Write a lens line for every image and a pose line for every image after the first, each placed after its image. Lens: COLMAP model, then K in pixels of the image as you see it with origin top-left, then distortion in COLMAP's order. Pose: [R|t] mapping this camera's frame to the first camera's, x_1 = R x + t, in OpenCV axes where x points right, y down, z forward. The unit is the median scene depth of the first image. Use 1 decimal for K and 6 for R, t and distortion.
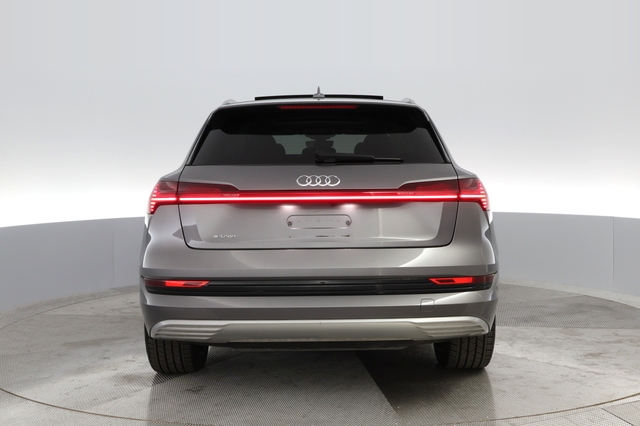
lens RADIAL K [[744.3, 0, 320.6], [0, 744.3, 203.9], [0, 0, 1]] dist [-0.422683, 0.001382]
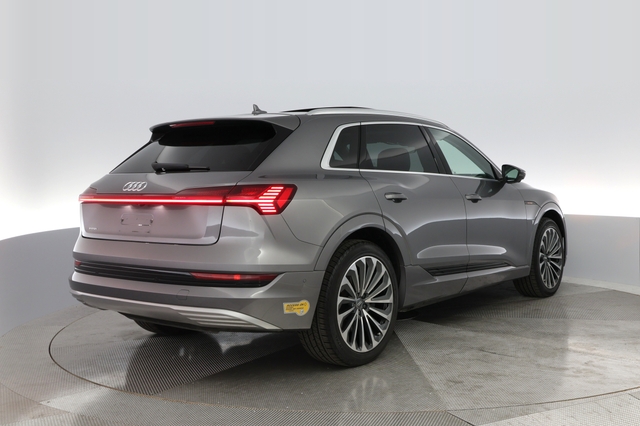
lens RADIAL K [[744.3, 0, 320.6], [0, 744.3, 203.9], [0, 0, 1]] dist [-0.422683, 0.001382]
pose [[0.936270, 0.021356, -0.350630, 0.533625], [-0.023701, 0.999716, -0.002396, -0.004653], [0.350480, 0.010554, 0.936511, -0.007953]]
